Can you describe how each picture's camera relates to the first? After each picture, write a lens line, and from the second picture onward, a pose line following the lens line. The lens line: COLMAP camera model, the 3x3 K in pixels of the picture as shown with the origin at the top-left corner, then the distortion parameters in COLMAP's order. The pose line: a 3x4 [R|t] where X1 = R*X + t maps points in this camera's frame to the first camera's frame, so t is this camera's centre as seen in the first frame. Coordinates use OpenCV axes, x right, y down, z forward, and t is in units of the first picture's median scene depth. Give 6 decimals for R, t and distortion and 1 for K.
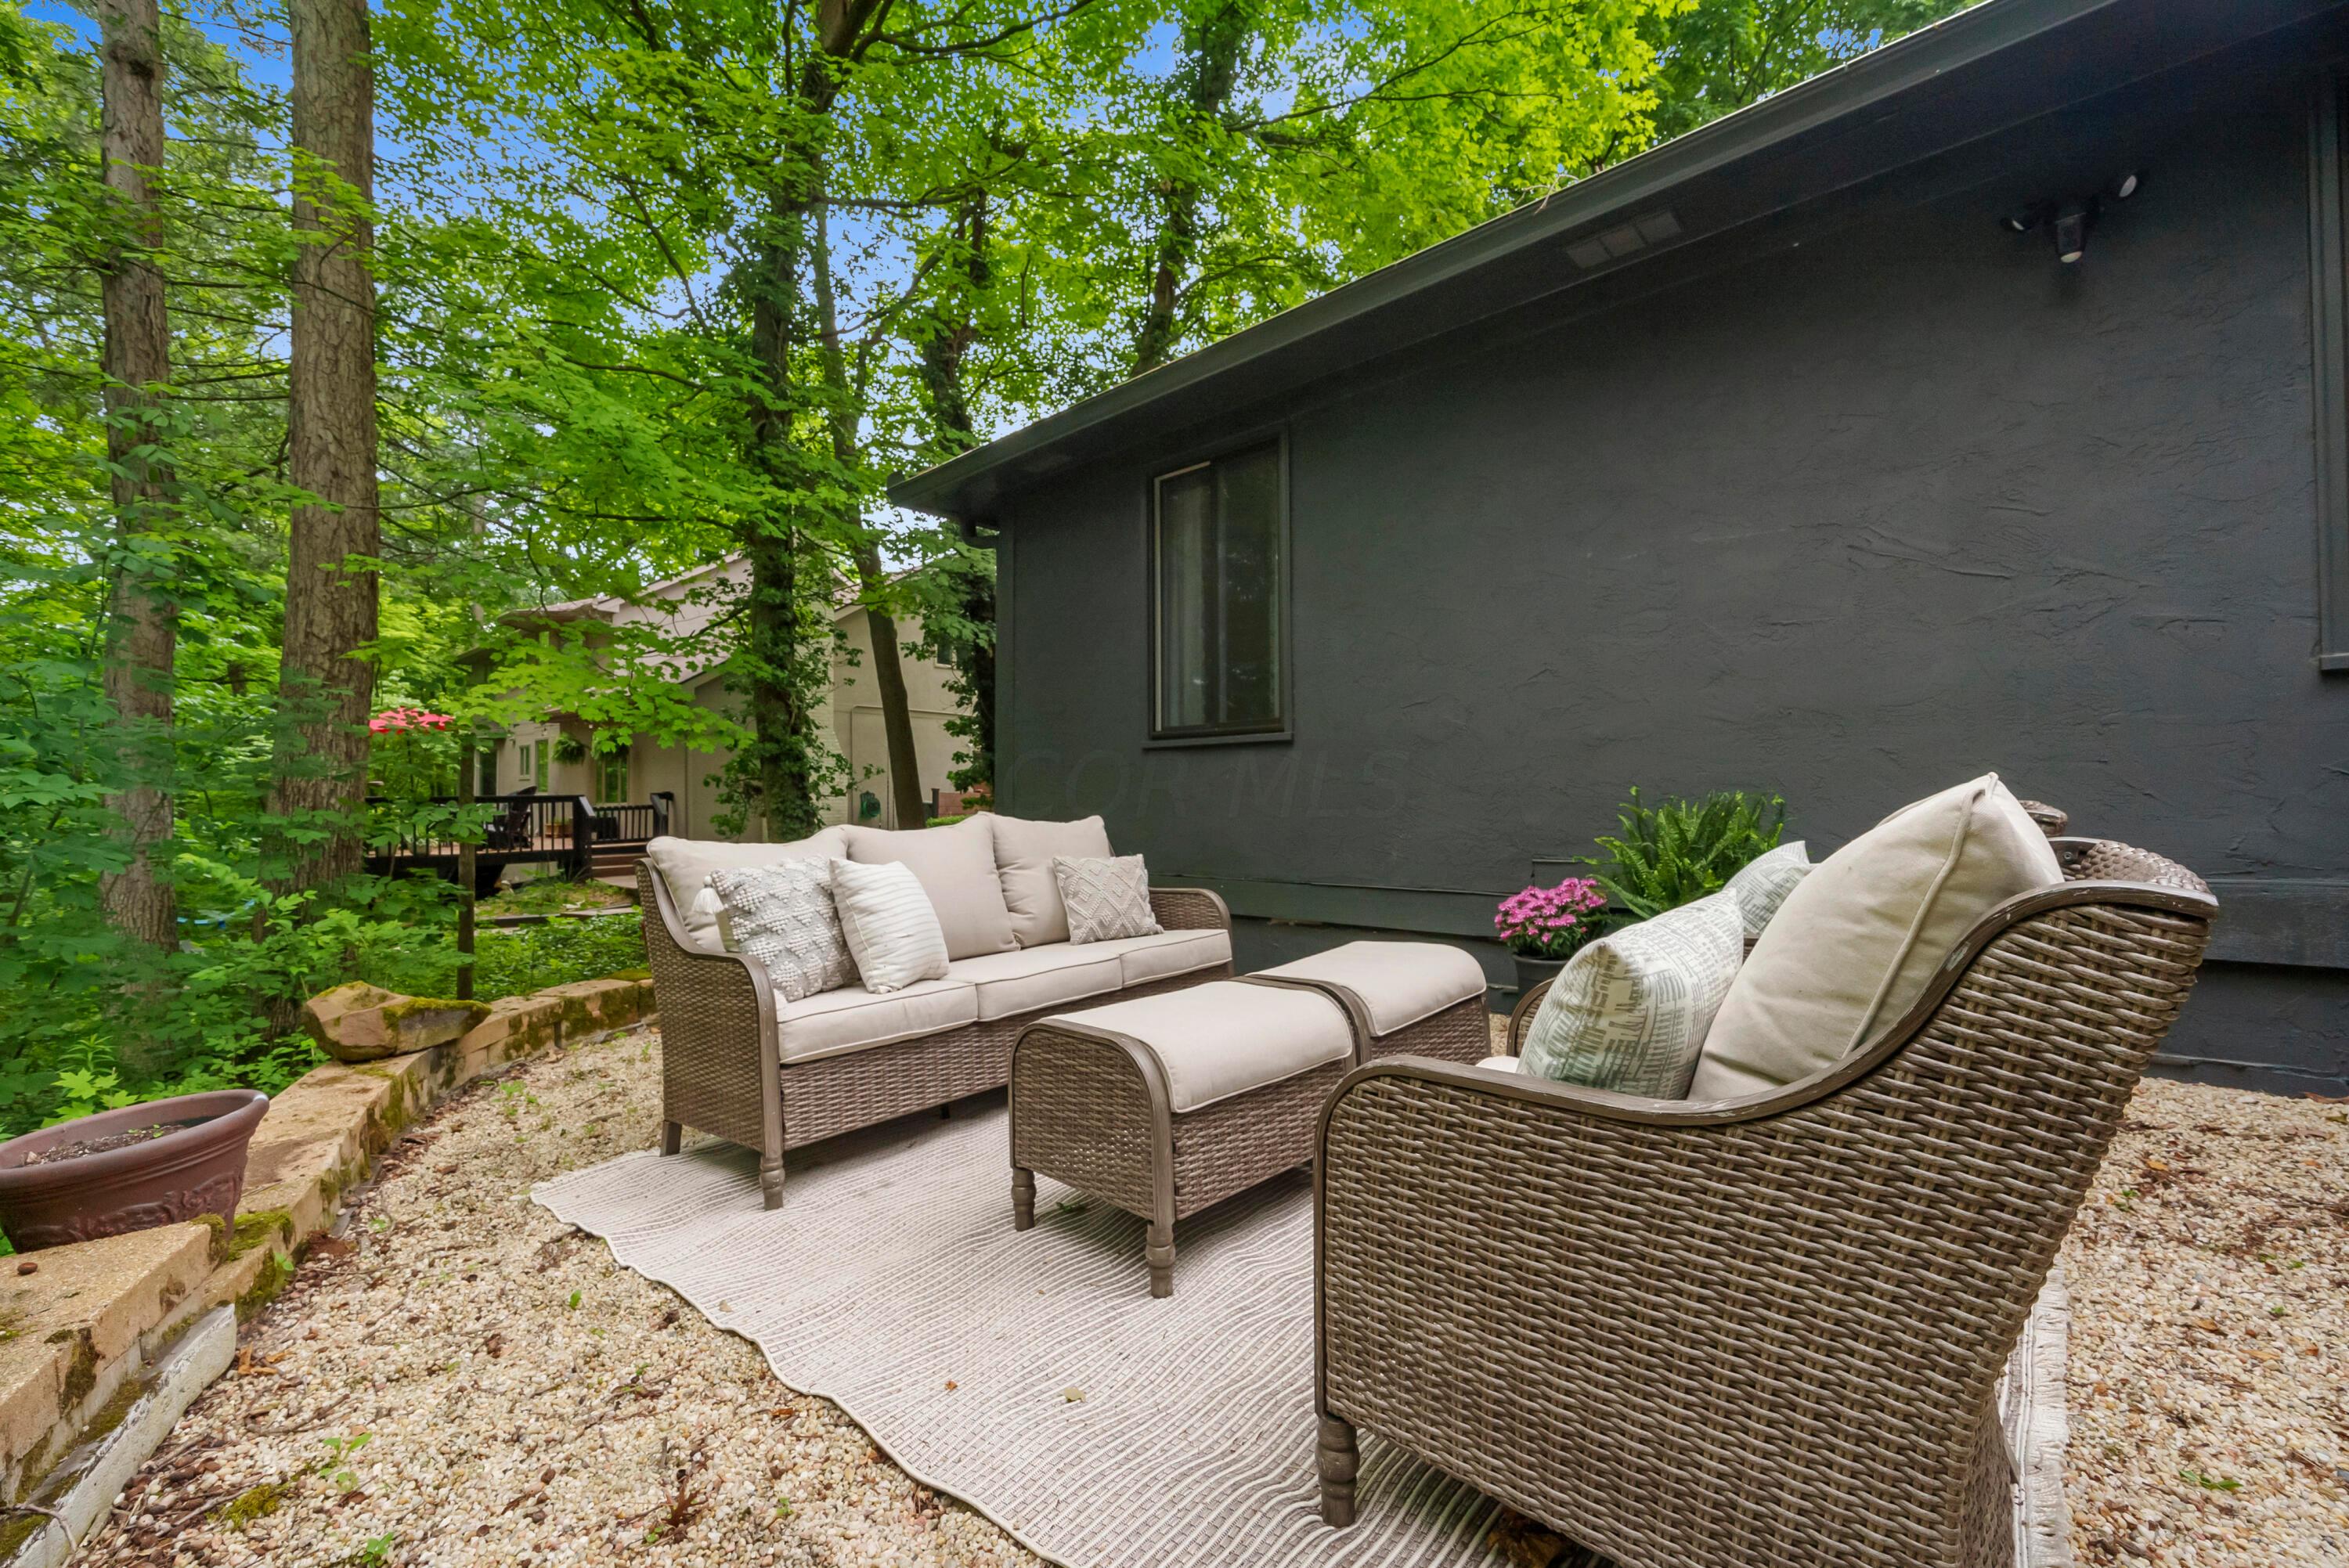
lens RADIAL K [[961.0, 0, 1160.8], [0, 961.0, 786.1], [0, 0, 1]] dist [0.000395, 0.000565]
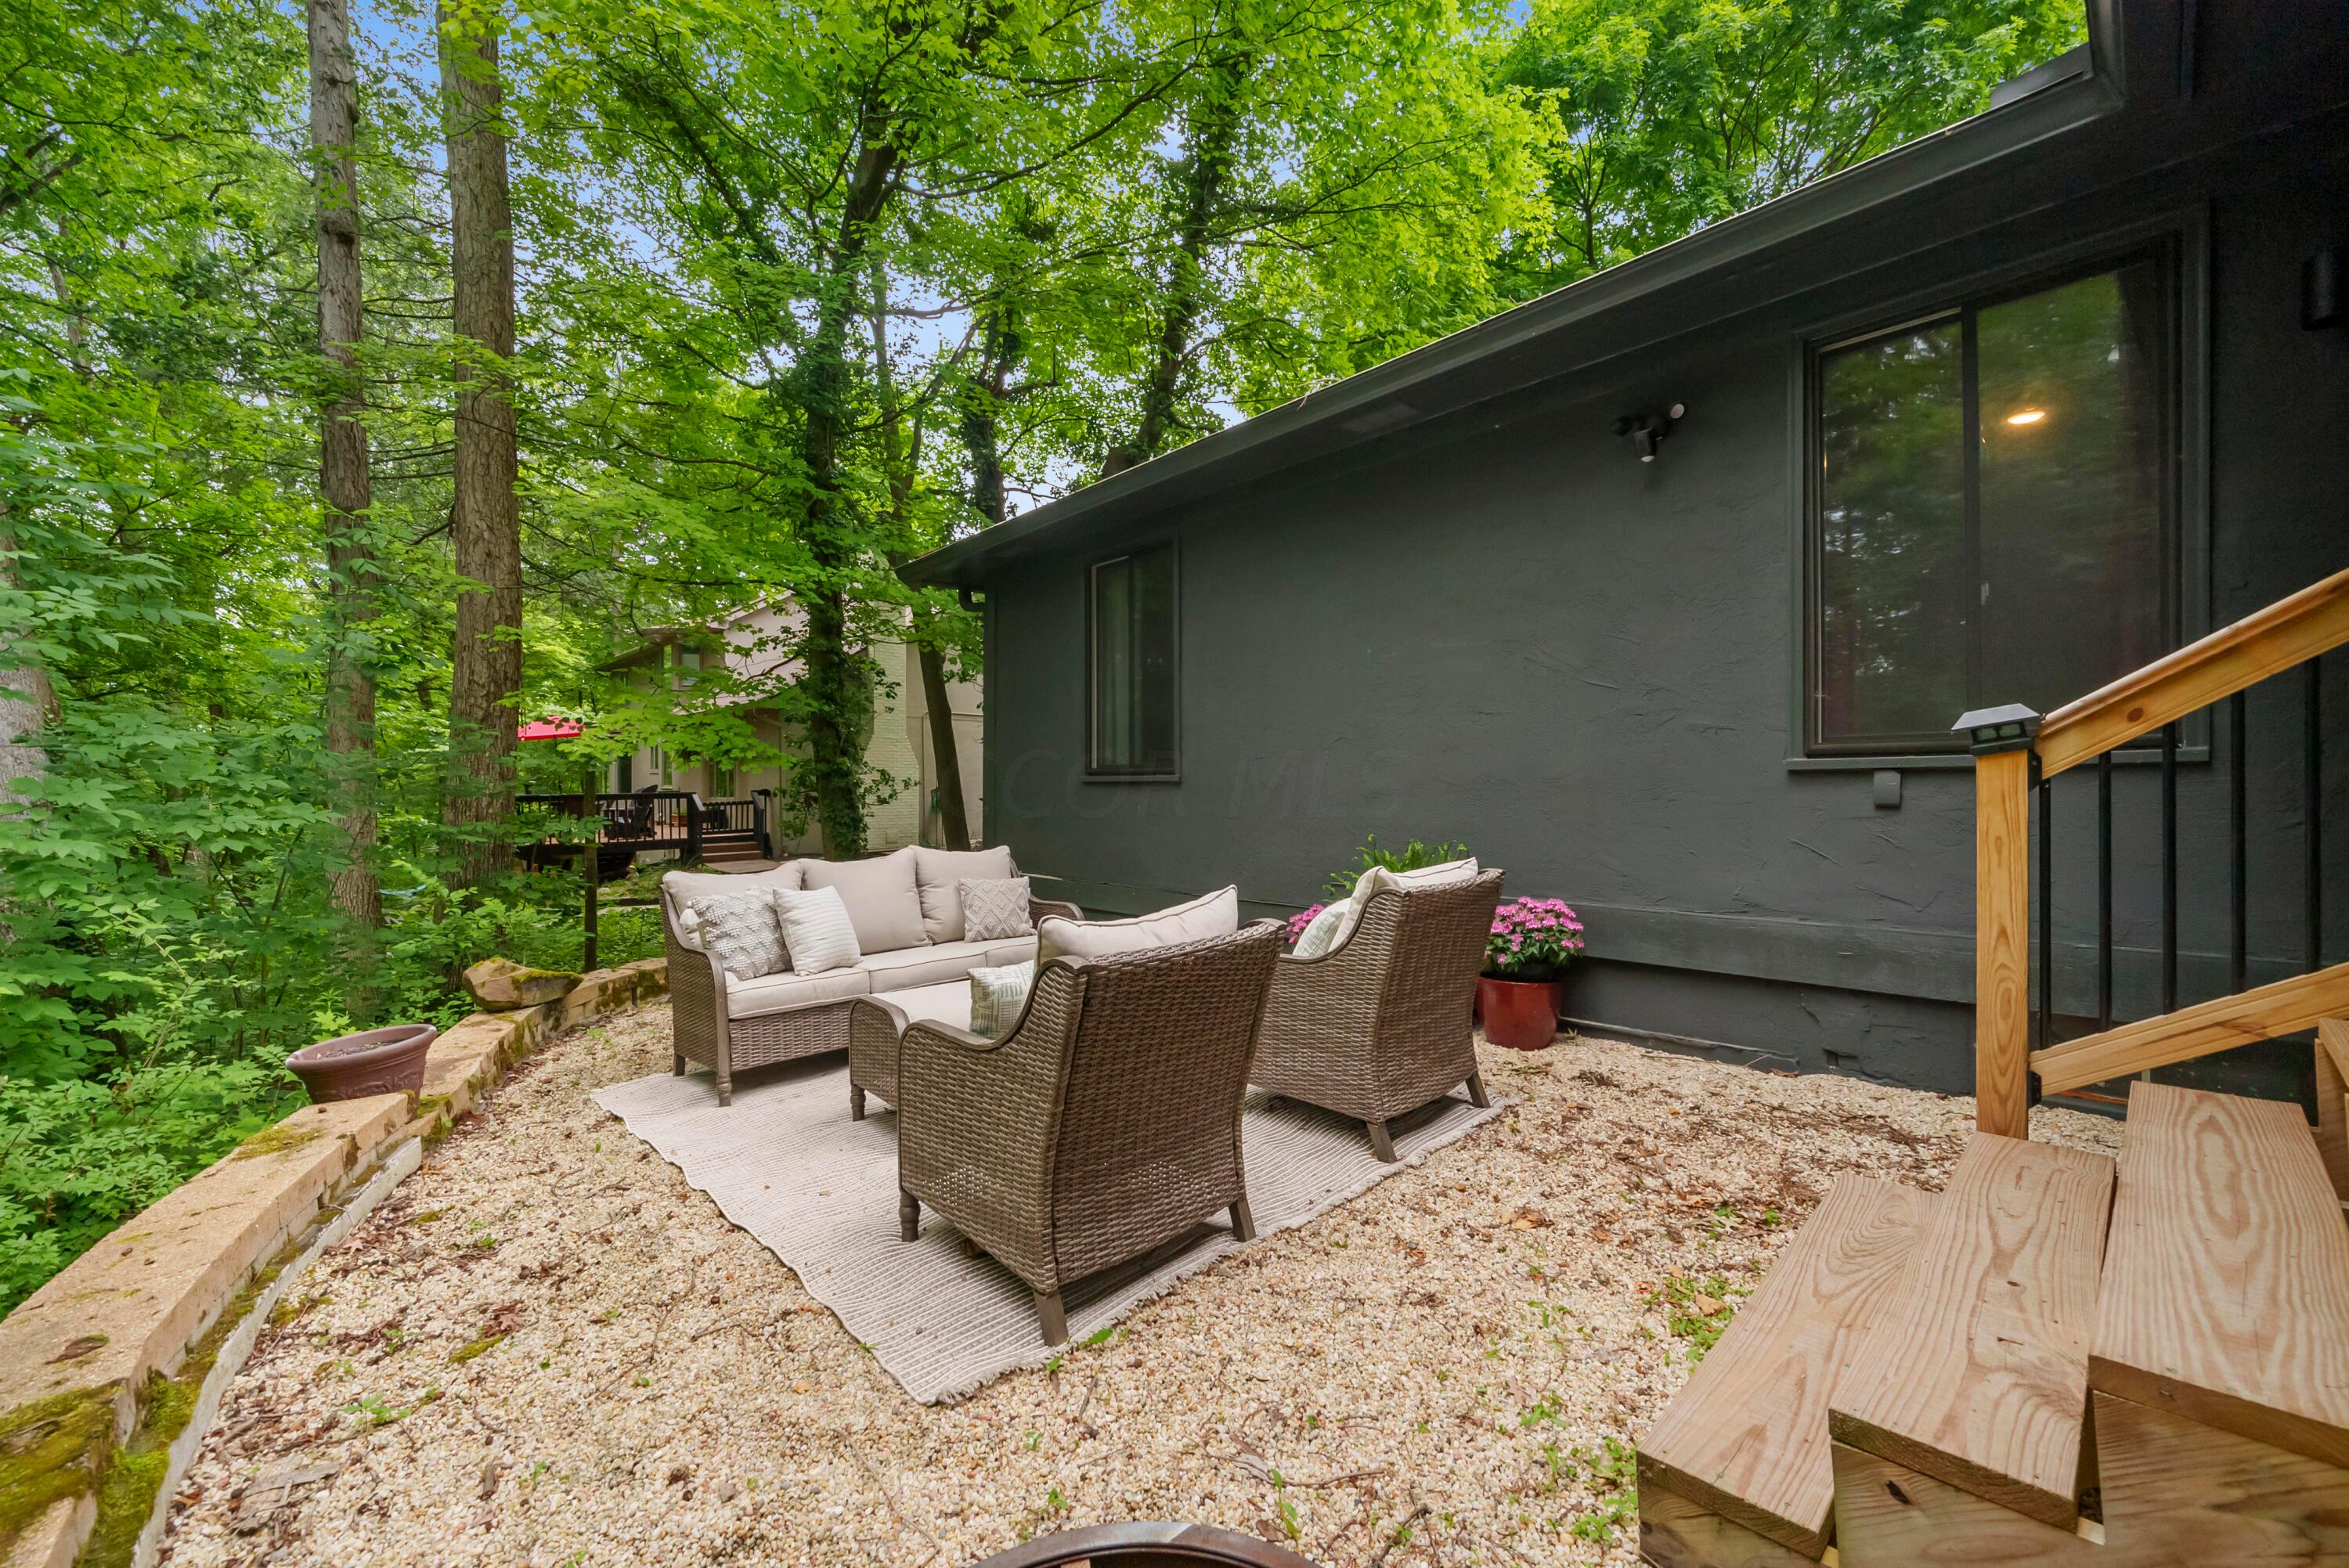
lens RADIAL K [[961.0, 0, 1188.4], [0, 961.0, 782.6], [0, 0, 1]] dist [0.000395, 0.000565]
pose [[0.995524, 0.004002, -0.094424, 0.382362], [-0.001884, 0.999745, 0.022511, -0.106960], [0.094490, -0.022232, 0.995278, -0.385899]]
